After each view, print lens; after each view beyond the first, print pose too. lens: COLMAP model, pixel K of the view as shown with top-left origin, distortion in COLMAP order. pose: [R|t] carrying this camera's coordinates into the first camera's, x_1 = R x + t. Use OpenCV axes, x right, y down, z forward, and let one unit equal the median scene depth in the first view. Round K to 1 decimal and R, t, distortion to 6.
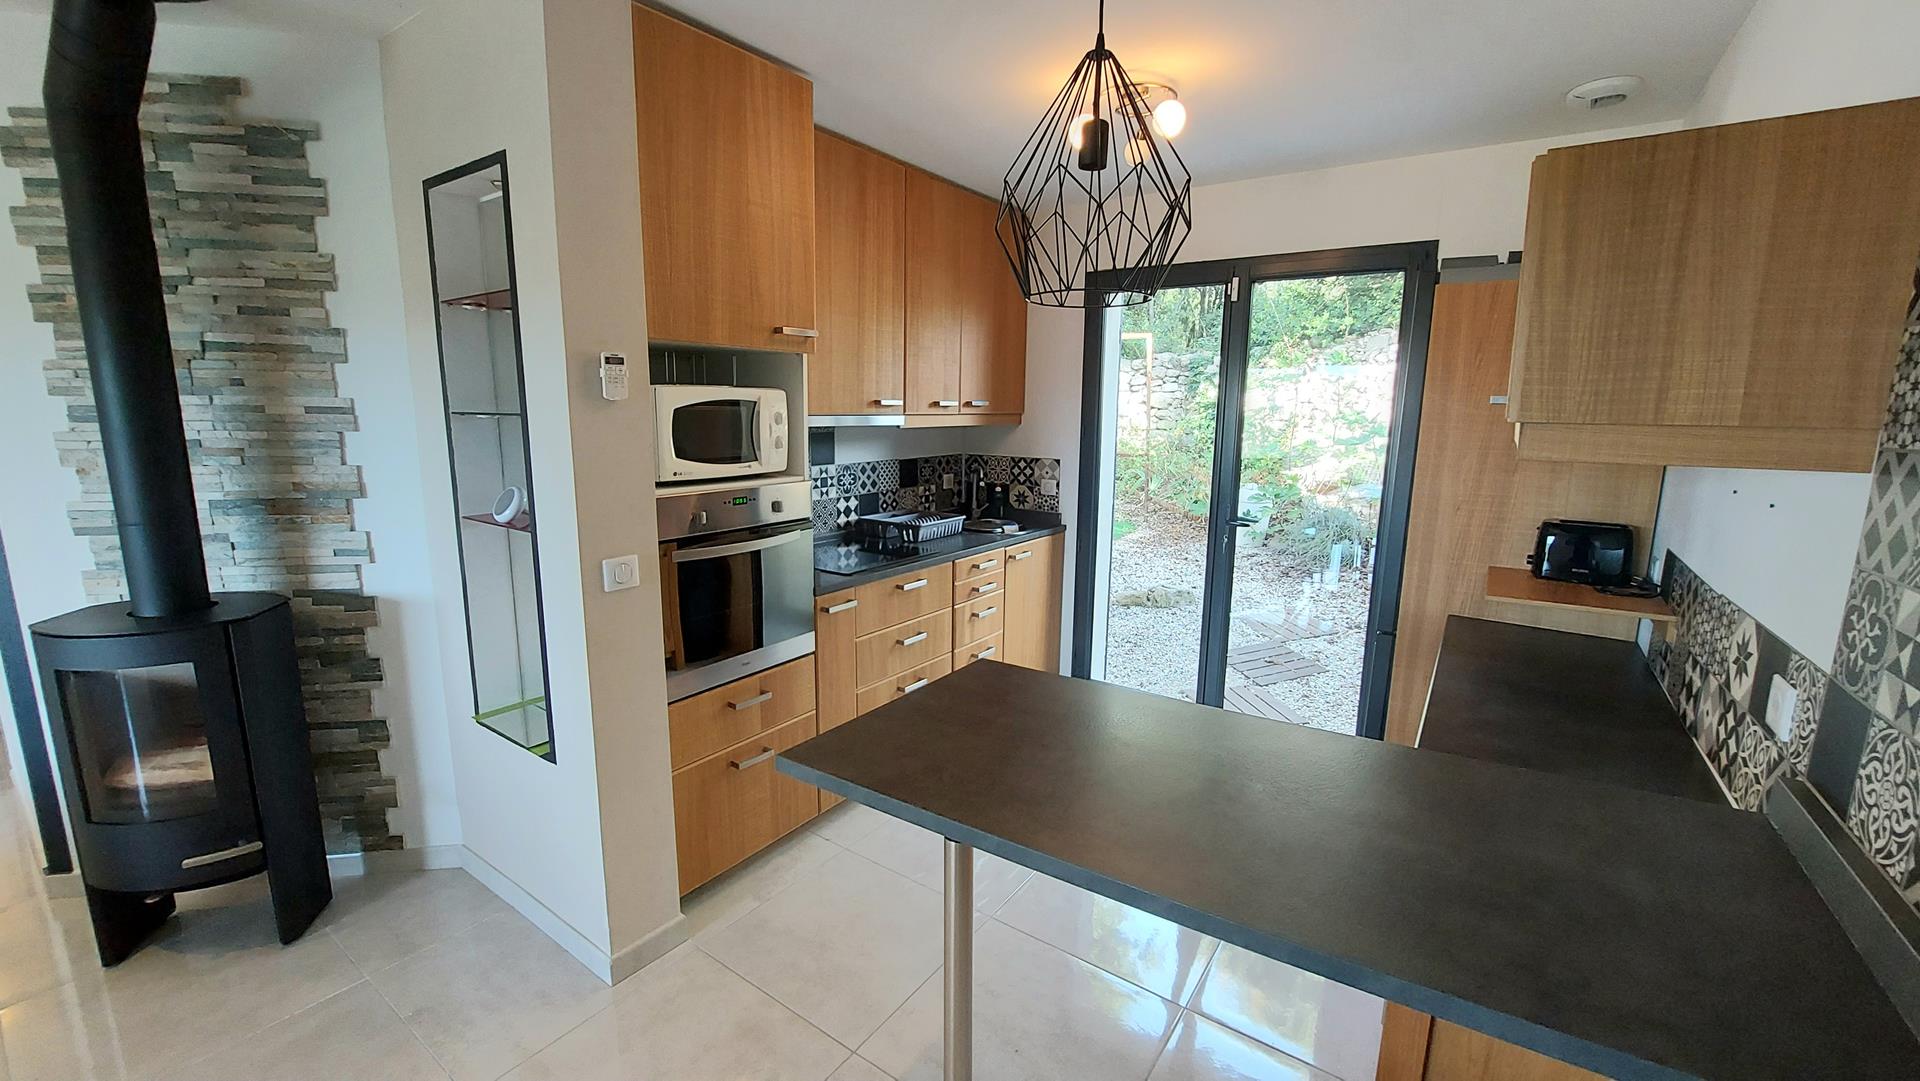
lens RADIAL K [[763.9, 0, 961.4], [0, 763.9, 538.7], [0, 0, 1]] dist [-0.015593, 0.000161]
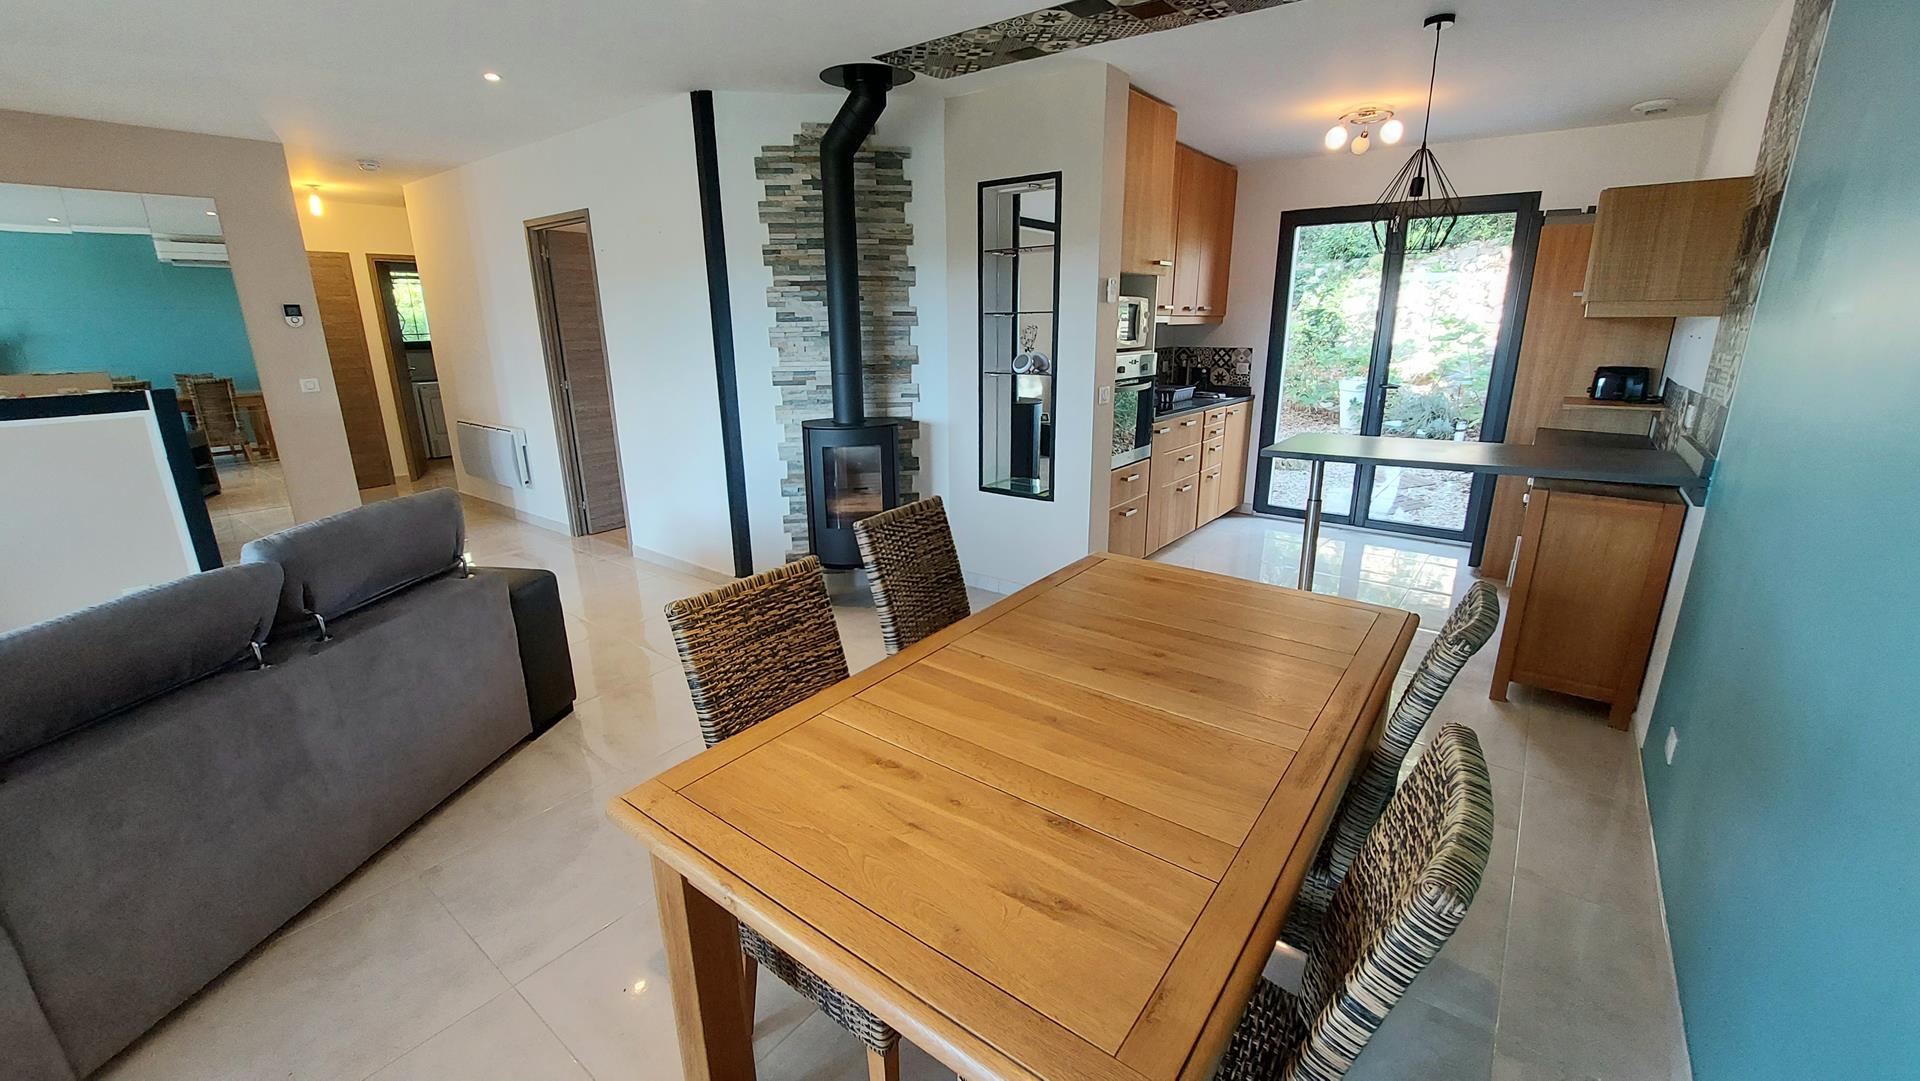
lens RADIAL K [[763.9, 0, 964.5], [0, 763.9, 540.3], [0, 0, 1]] dist [-0.015593, 0.000161]
pose [[0.998861, -0.006596, -0.047263, -0.573807], [0.011470, 0.994550, 0.103623, 0.166286], [0.046322, -0.104047, 0.993493, -0.786763]]
